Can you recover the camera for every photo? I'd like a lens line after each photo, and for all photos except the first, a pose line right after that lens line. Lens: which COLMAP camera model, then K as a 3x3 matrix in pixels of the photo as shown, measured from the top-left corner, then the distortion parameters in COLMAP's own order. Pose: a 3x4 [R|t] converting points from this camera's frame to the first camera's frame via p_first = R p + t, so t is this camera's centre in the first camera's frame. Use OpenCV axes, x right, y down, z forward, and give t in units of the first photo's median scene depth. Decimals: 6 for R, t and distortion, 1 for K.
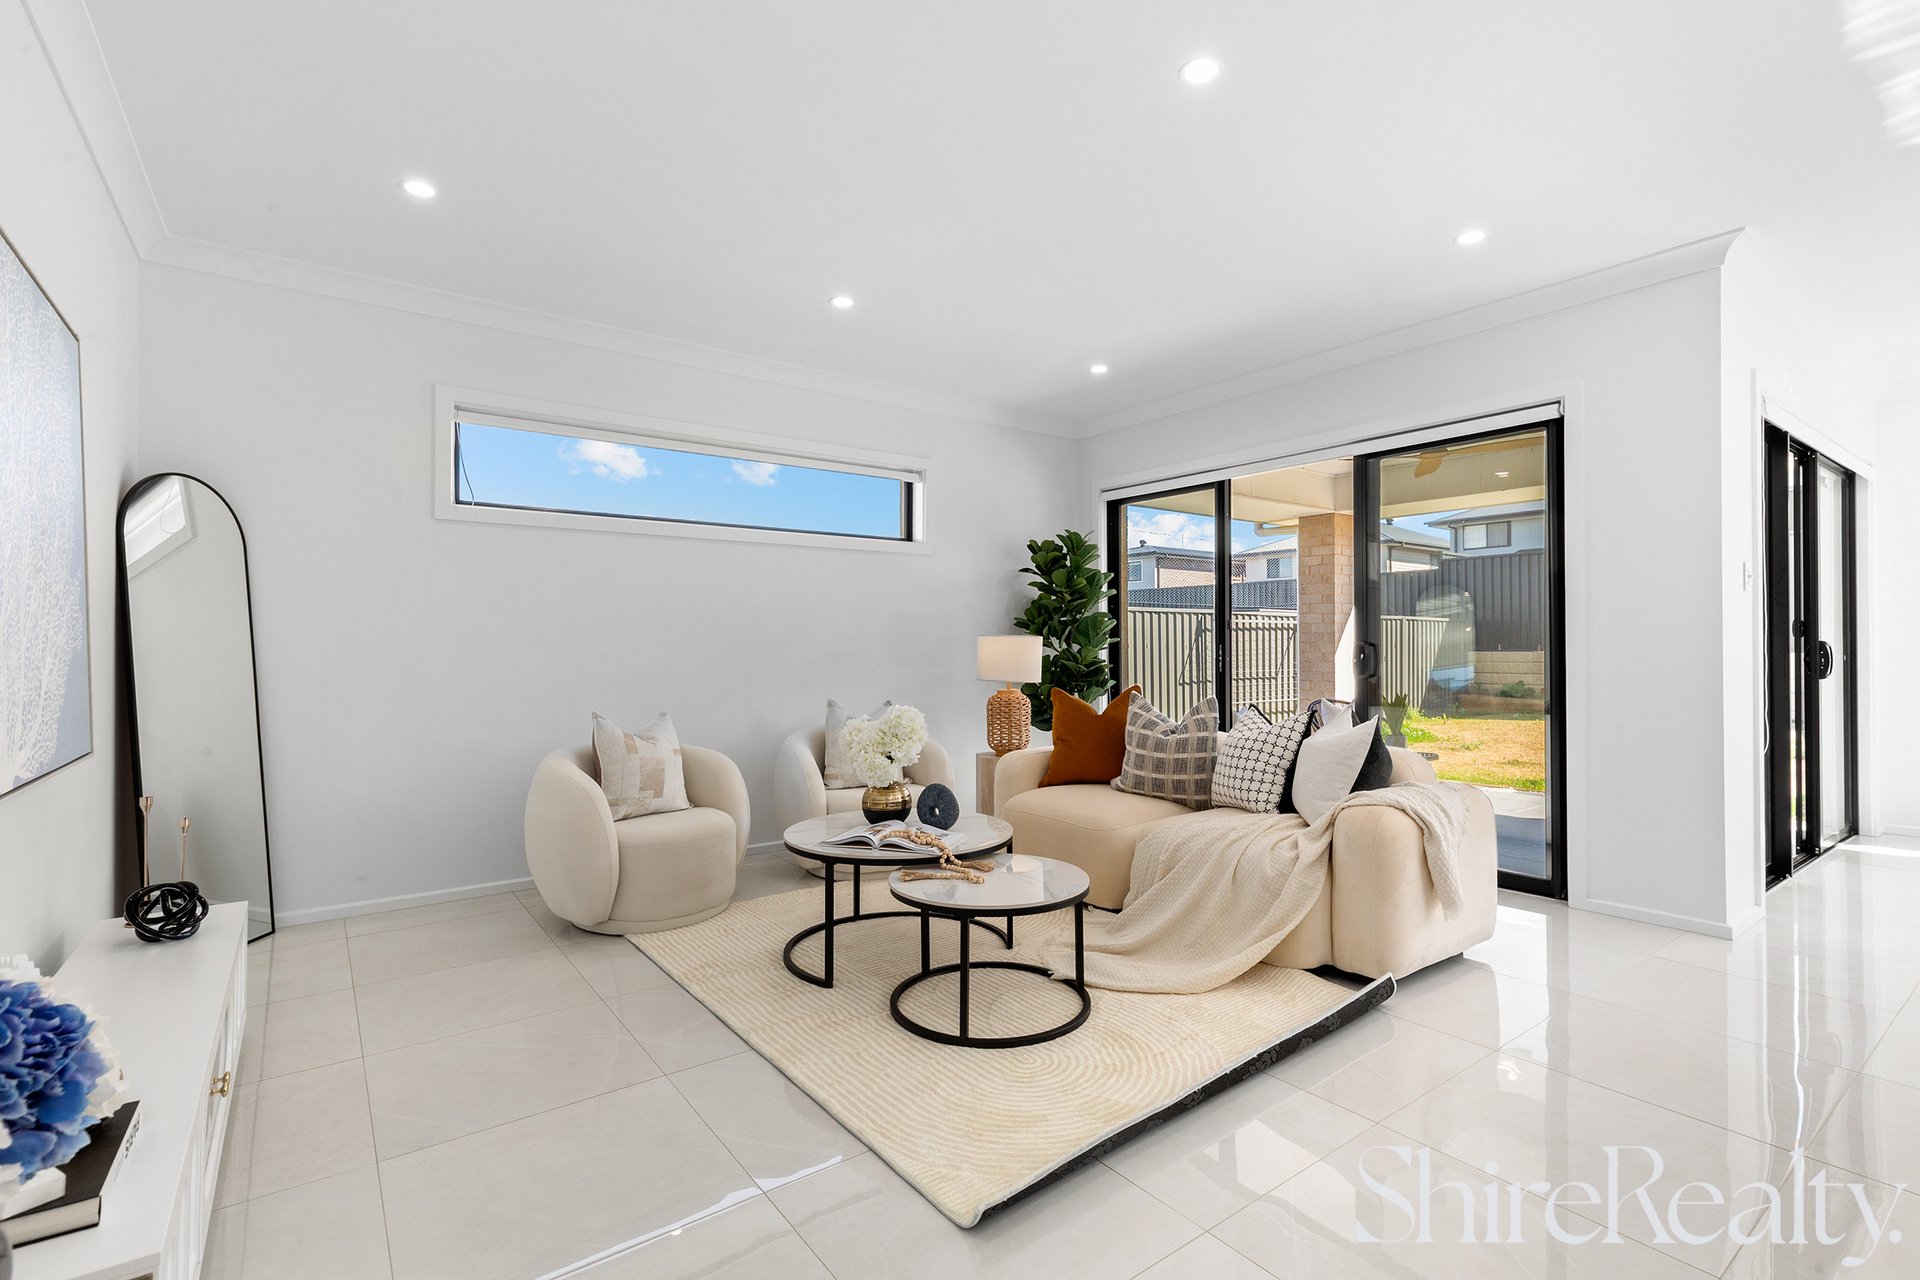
lens RADIAL K [[857.3, 0, 970.3], [0, 857.3, 642.1], [0, 0, 1]] dist [0.000852, 0.000424]
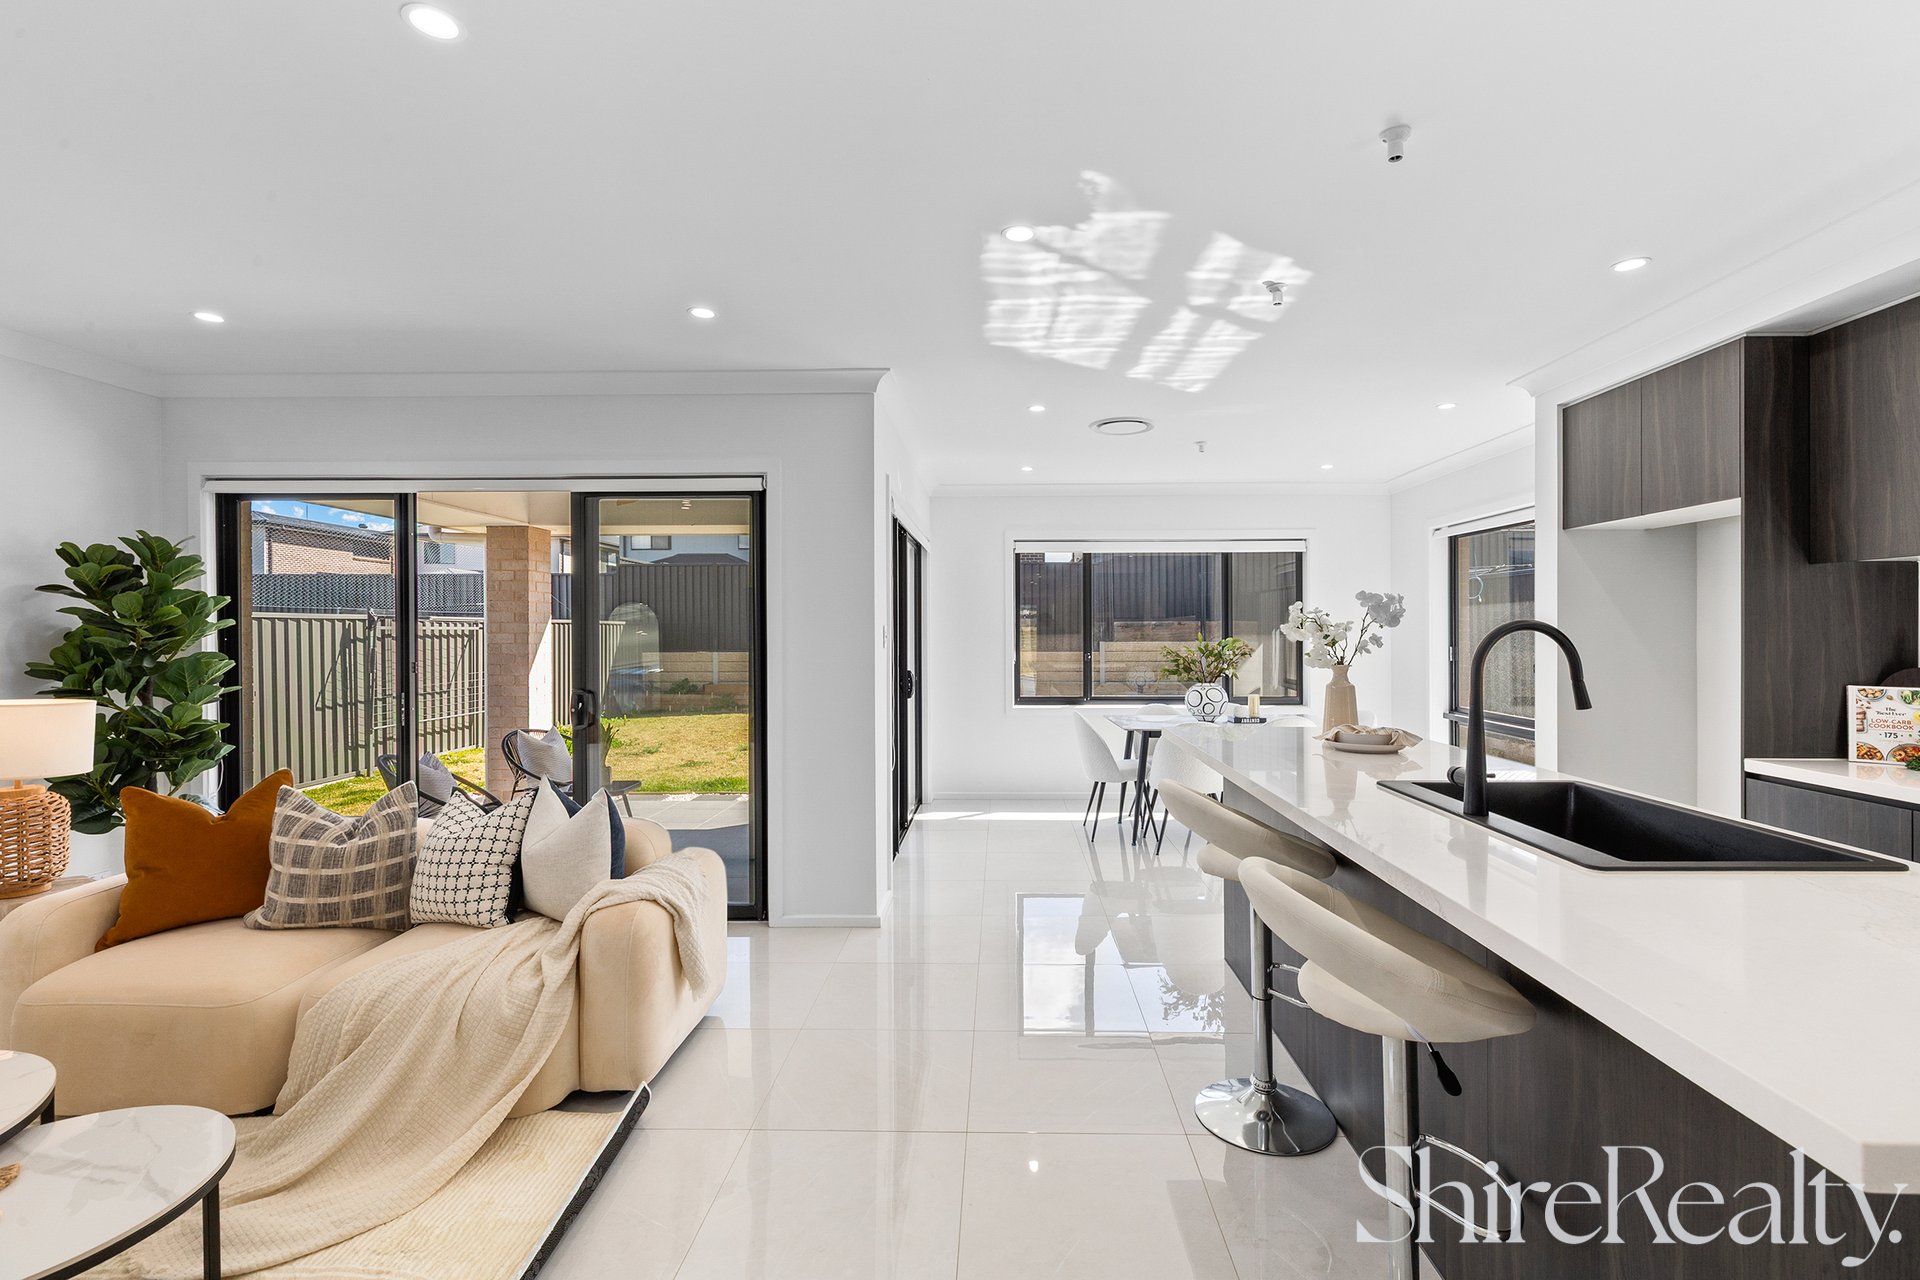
lens RADIAL K [[857.3, 0, 970.8], [0, 857.3, 638.0], [0, 0, 1]] dist [0.000852, 0.000424]
pose [[0.619537, -0.003818, 0.784958, -0.018006], [-0.001407, 0.999981, 0.005974, -0.068388], [-0.784966, -0.004806, 0.619520, 0.085464]]
